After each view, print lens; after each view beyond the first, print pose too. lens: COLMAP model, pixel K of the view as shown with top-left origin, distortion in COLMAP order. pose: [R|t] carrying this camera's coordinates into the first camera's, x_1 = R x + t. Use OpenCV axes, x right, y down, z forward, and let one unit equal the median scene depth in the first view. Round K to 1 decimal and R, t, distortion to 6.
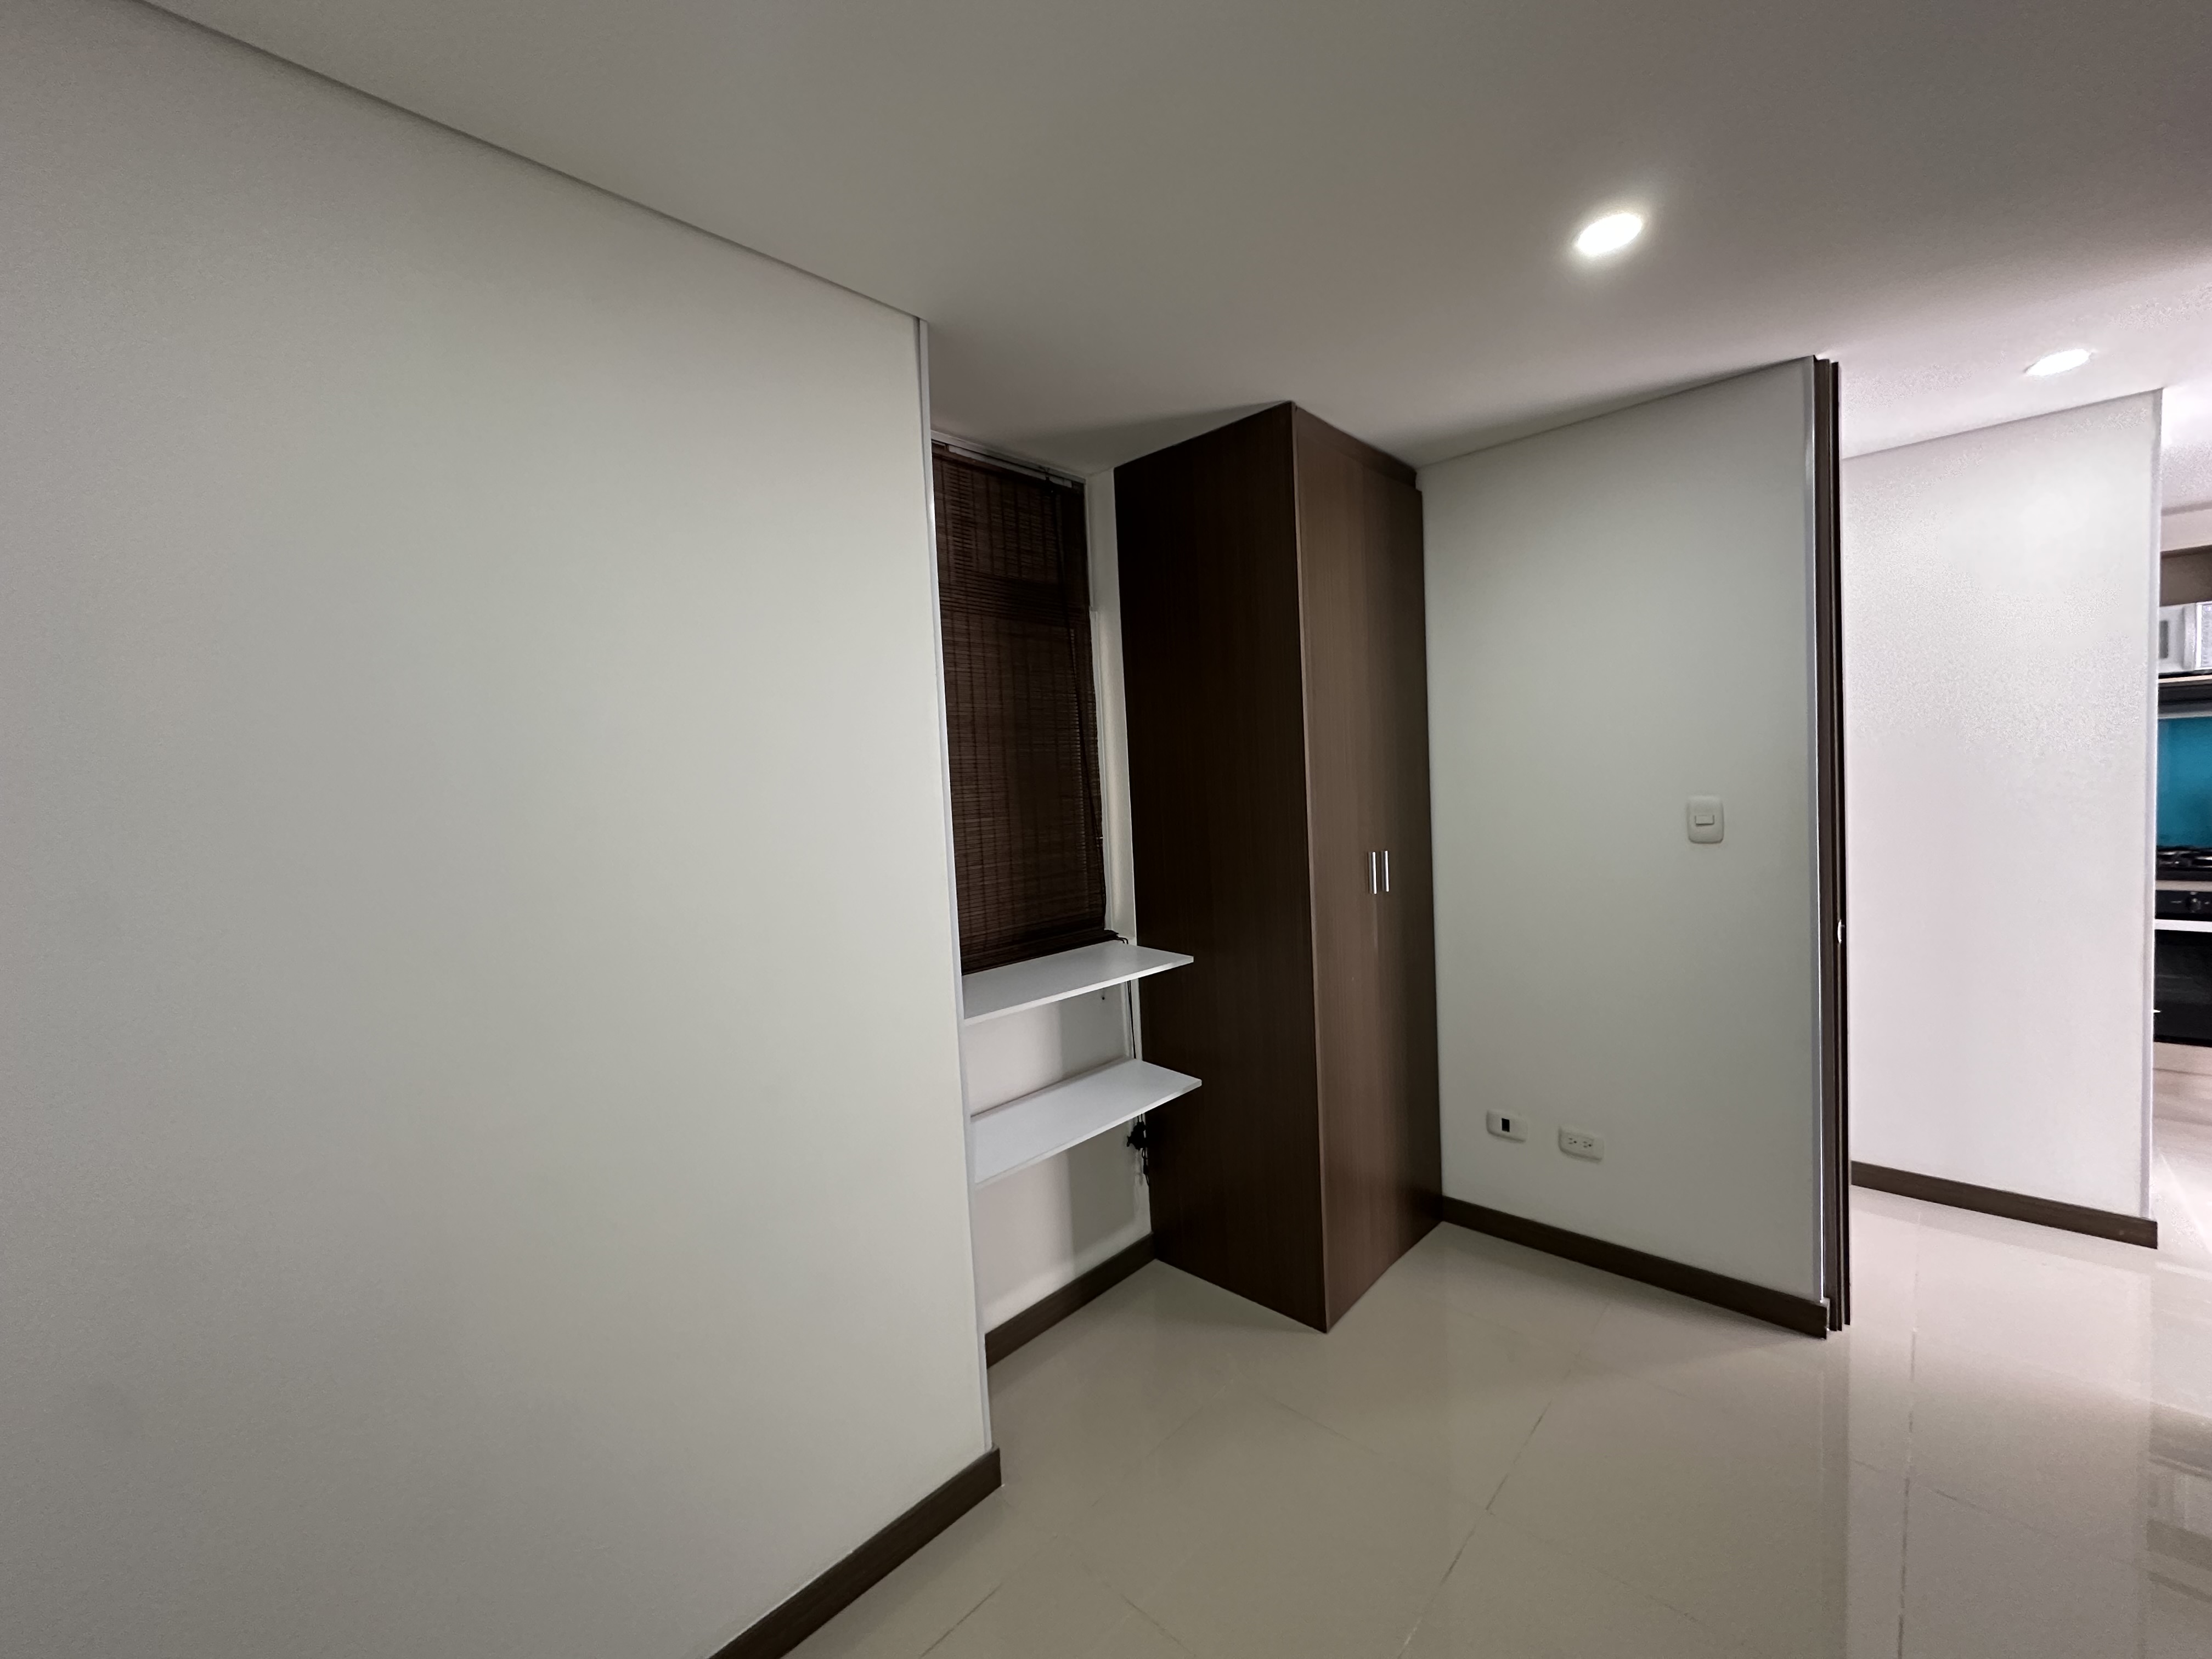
lens RADIAL K [[885.9, 0, 1103.7], [0, 885.9, 820.5], [0, 0, 1]] dist [-0.003775, 0.000457]
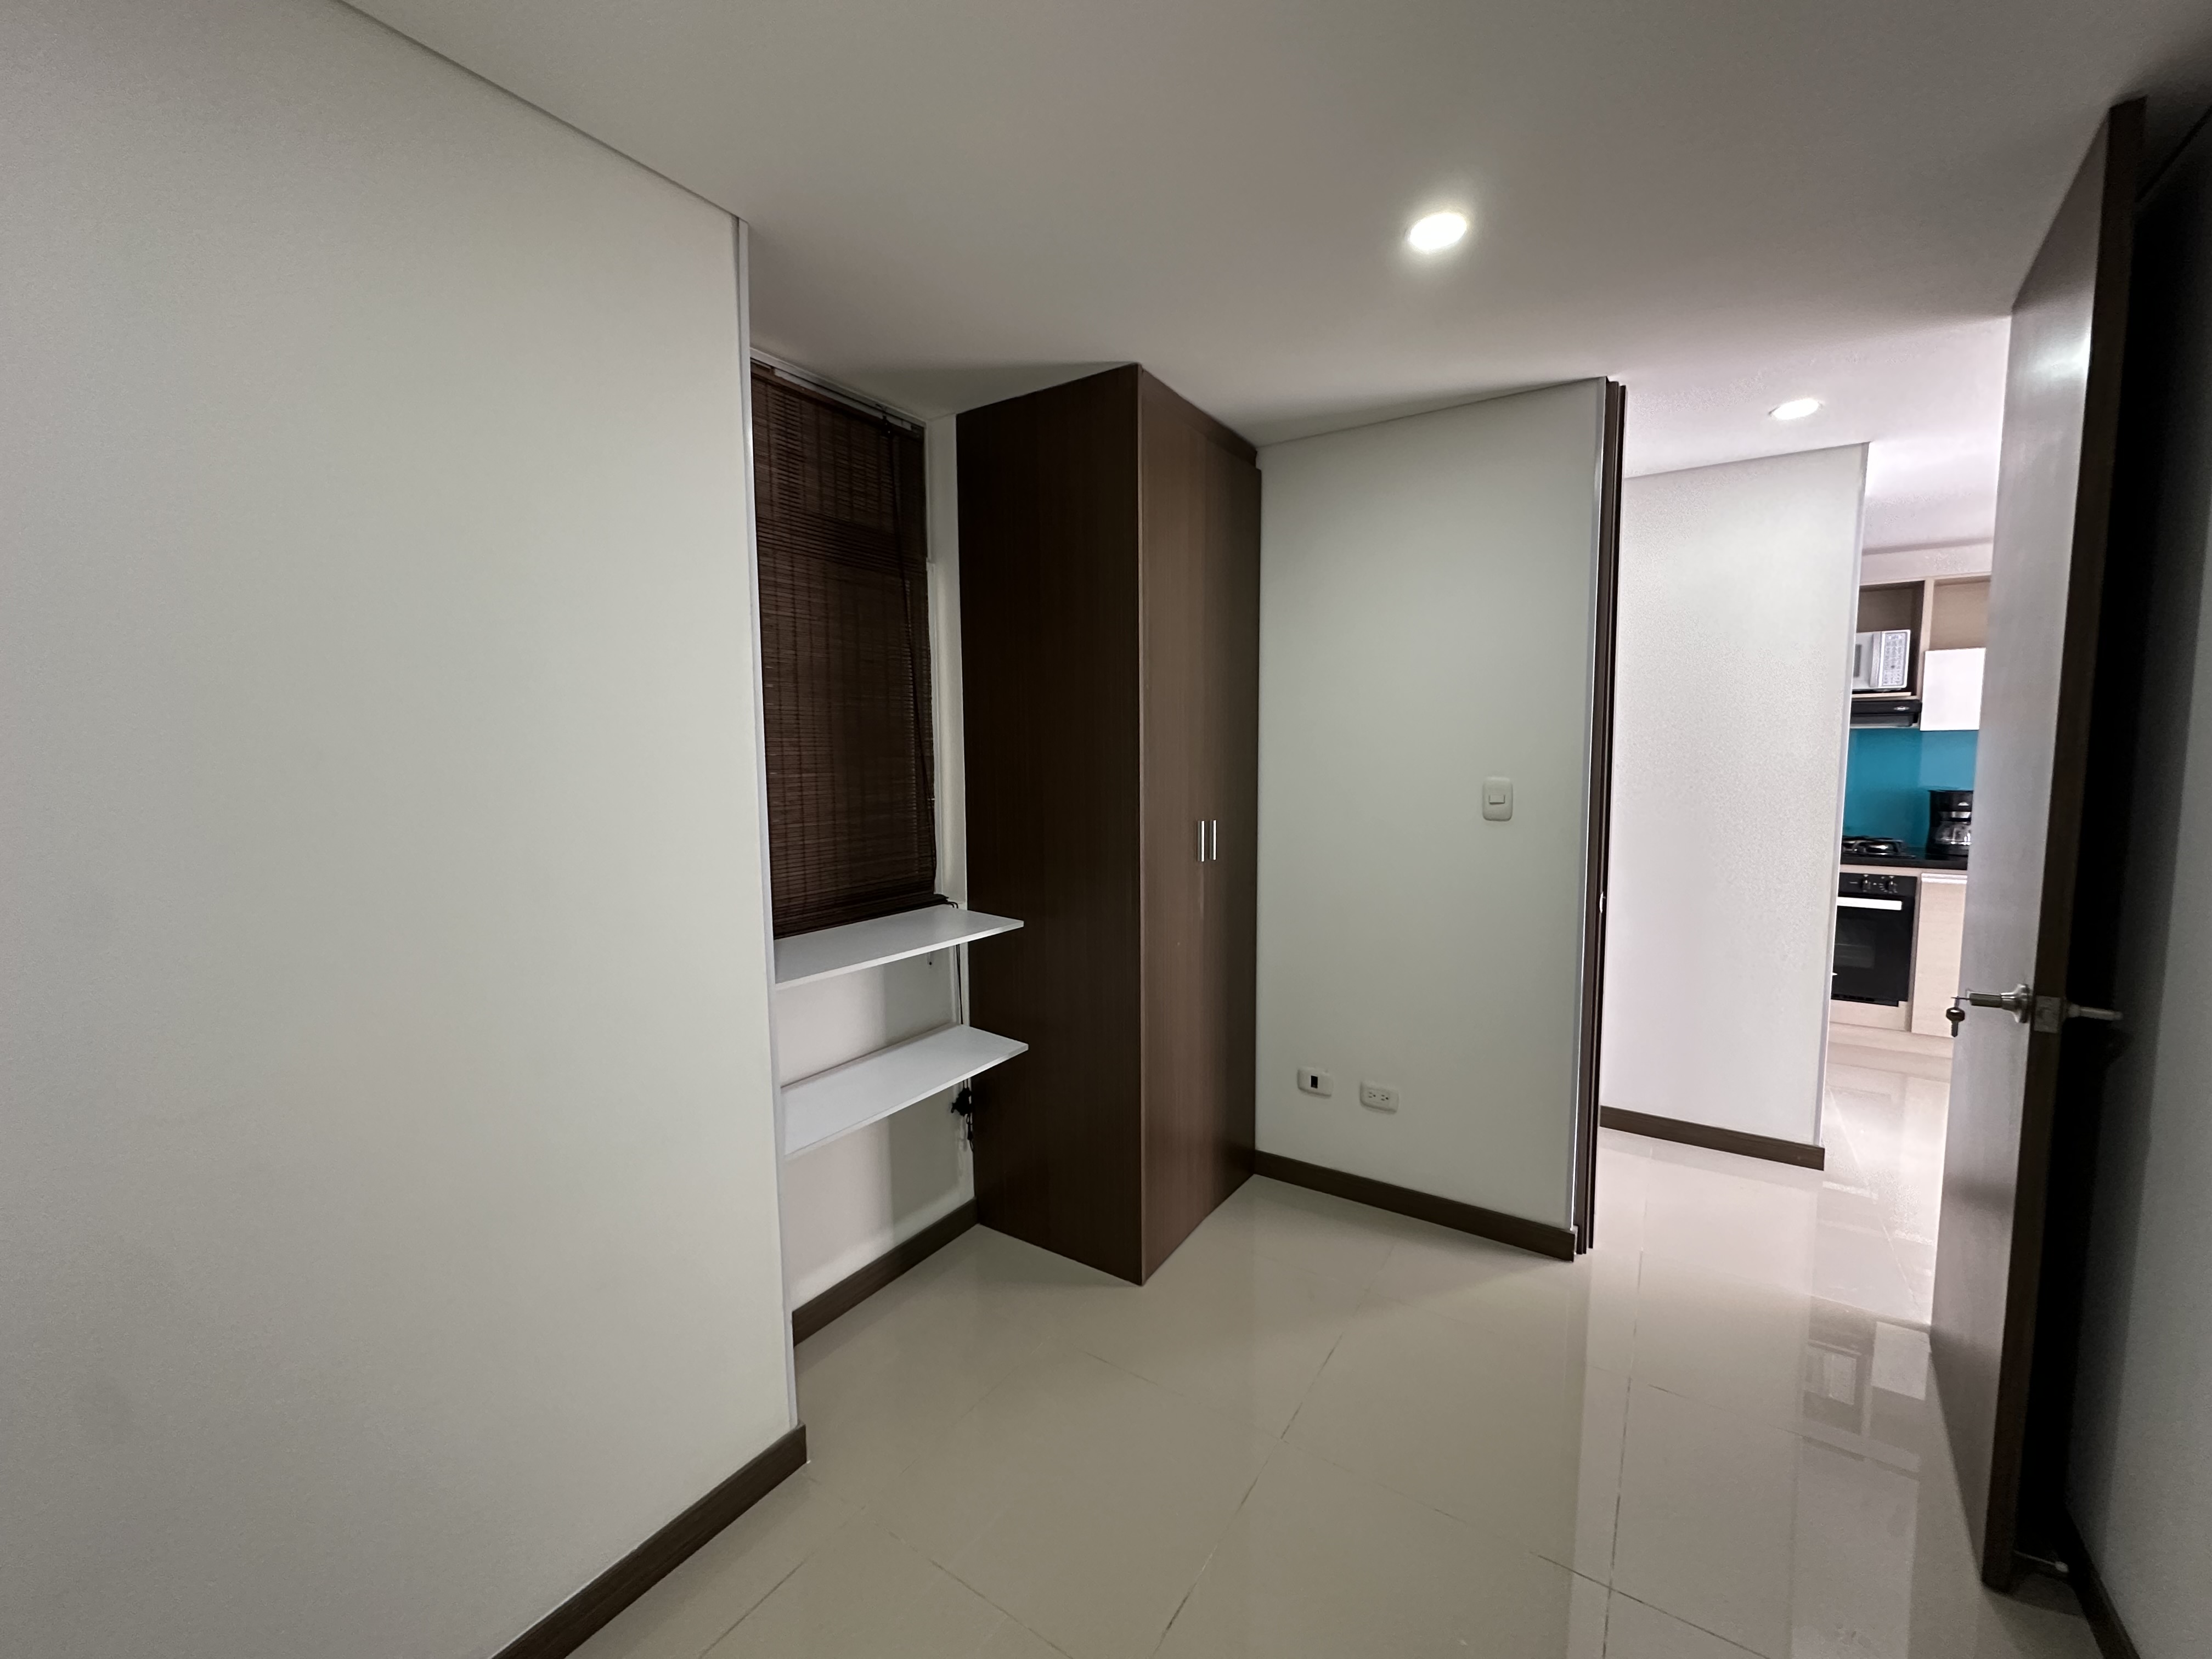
lens RADIAL K [[885.9, 0, 1105.1], [0, 885.9, 819.7], [0, 0, 1]] dist [-0.003775, 0.000457]
pose [[0.983767, 0.026409, 0.177499, 0.012444], [-0.032298, 0.999017, 0.030366, 0.007216], [-0.176522, -0.035606, 0.983652, 0.012198]]
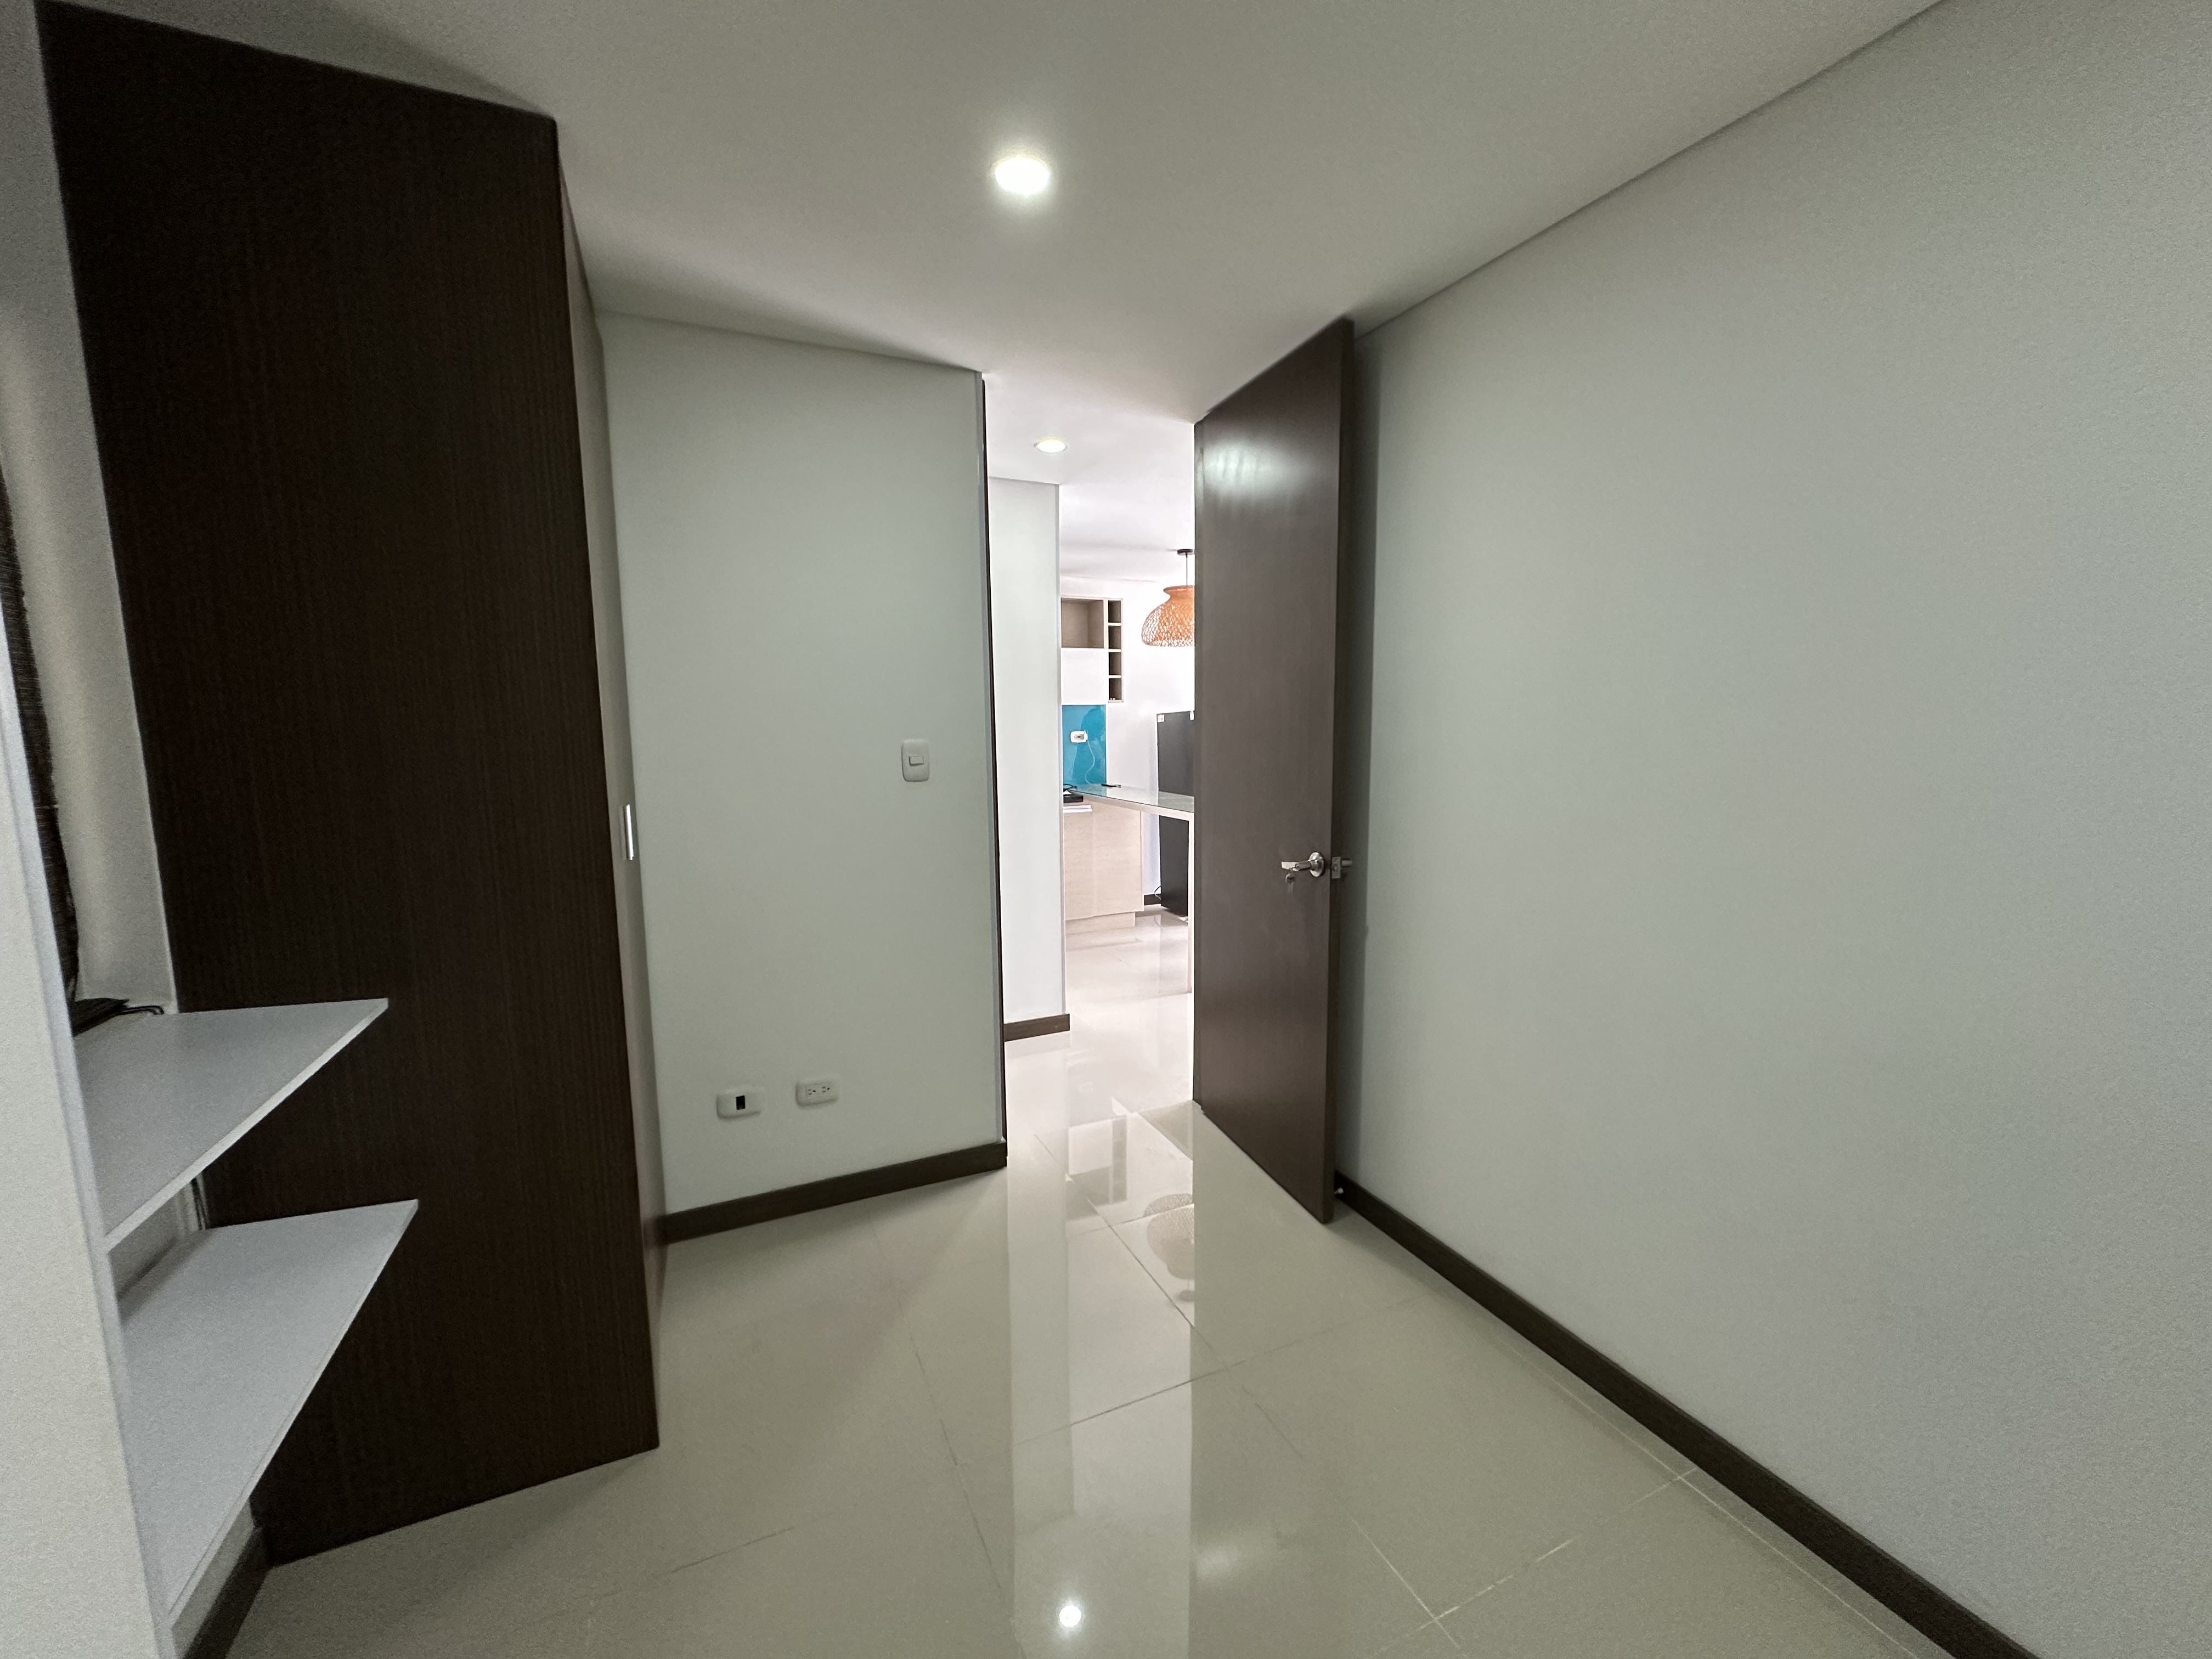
lens RADIAL K [[885.9, 0, 1119.0], [0, 885.9, 823.6], [0, 0, 1]] dist [-0.003775, 0.000457]
pose [[0.365422, -0.065140, 0.928560, -0.262515], [0.032436, 0.997834, 0.057235, 0.022961], [-0.930277, 0.009204, 0.366744, 0.349978]]
